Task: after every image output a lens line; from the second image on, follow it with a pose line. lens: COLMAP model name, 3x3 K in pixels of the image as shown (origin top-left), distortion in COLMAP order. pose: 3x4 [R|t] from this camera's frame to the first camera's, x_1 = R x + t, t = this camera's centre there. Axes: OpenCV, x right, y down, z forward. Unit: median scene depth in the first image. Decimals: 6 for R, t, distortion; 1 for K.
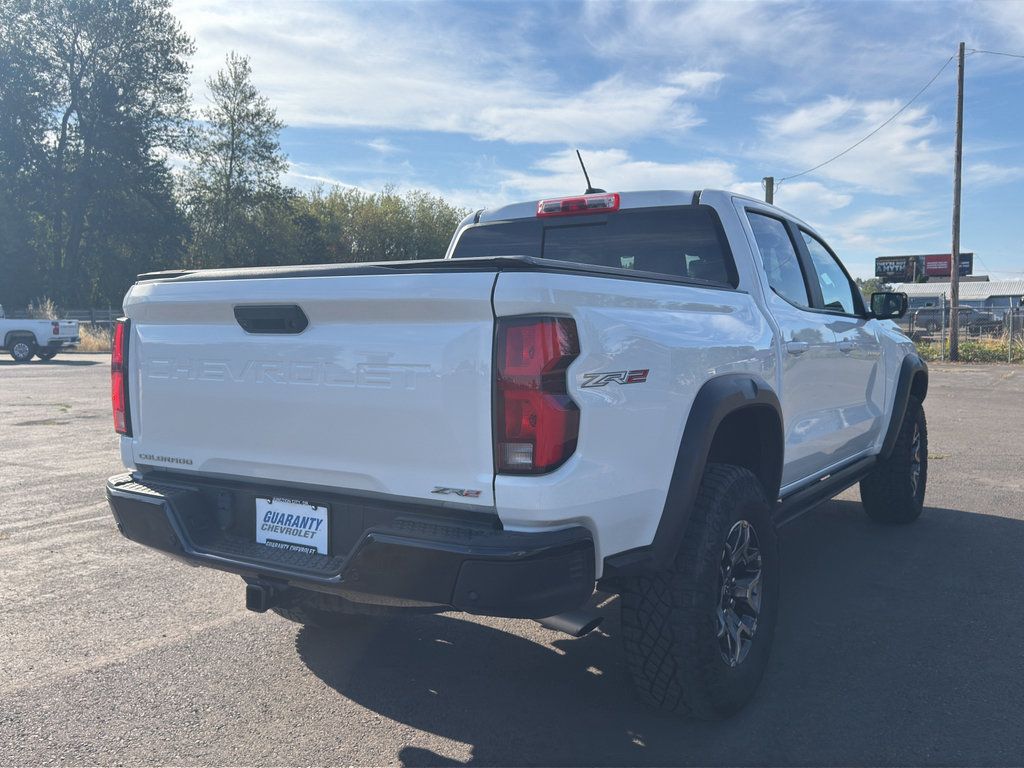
lens RADIAL K [[911.6, 0, 512.0], [0, 911.6, 384.0], [0, 0, 1]] dist [0.095106, -0.160700]
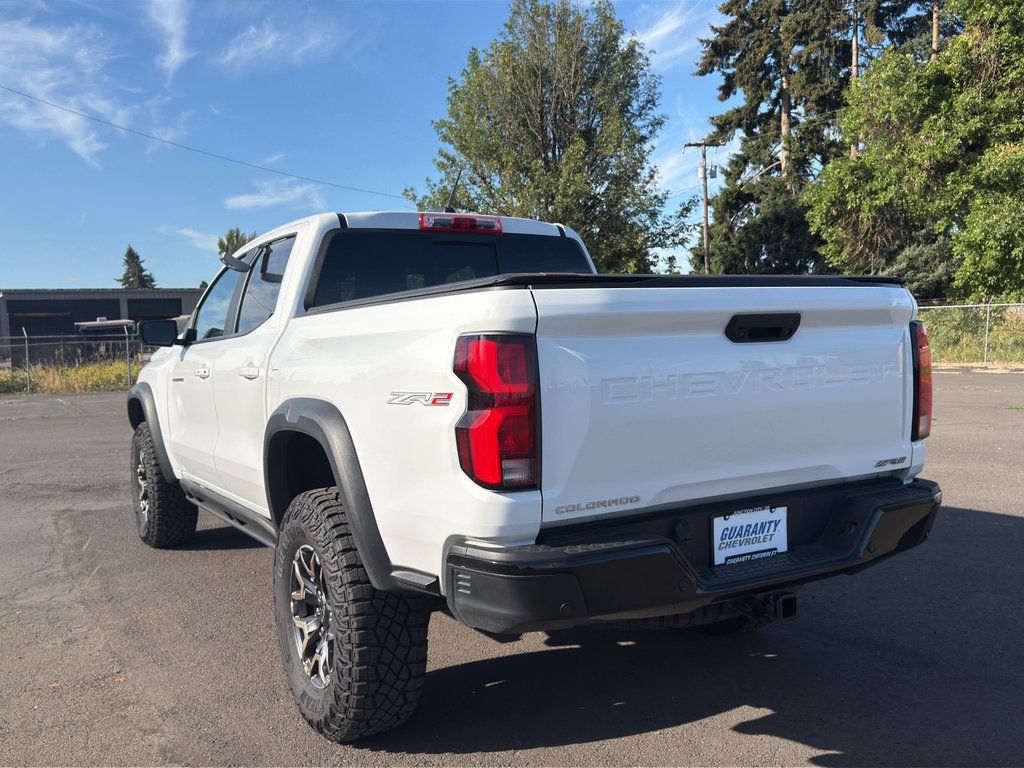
lens RADIAL K [[899.7, 0, 513.2], [0, 899.7, 390.2], [0, 0, 1]] dist [0.094634, -0.135182]
pose [[0.449570, -0.062921, 0.891026, -1.221624], [0.086068, 0.995926, 0.026903, -0.051043], [-0.889089, 0.064594, 0.453154, 0.771165]]
